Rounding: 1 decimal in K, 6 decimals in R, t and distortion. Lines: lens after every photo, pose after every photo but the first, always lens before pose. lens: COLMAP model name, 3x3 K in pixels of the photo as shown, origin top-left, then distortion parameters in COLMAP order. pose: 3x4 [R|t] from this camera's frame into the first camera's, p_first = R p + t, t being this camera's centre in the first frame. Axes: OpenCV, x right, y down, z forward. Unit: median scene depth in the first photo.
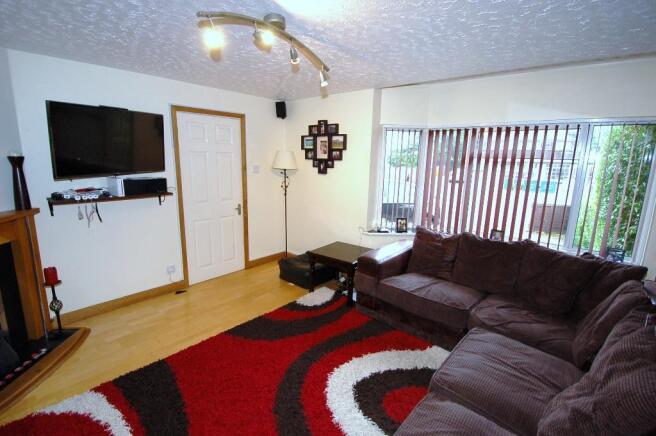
lens RADIAL K [[303.9, 0, 328.0], [0, 303.9, 218.0], [0, 0, 1]] dist [-0.036072, 0.000008]
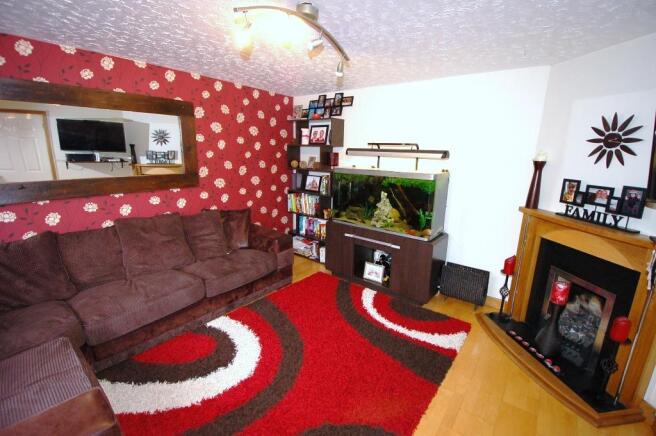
lens RADIAL K [[286.6, 0, 328.0], [0, 286.6, 218.0], [0, 0, 1]] dist [0.020999, -0.024659]
pose [[-0.997841, -0.042668, -0.049924, -0.184084], [-0.059539, 0.908544, 0.413525, -0.352186], [0.027714, 0.415604, -0.909123, 1.732474]]
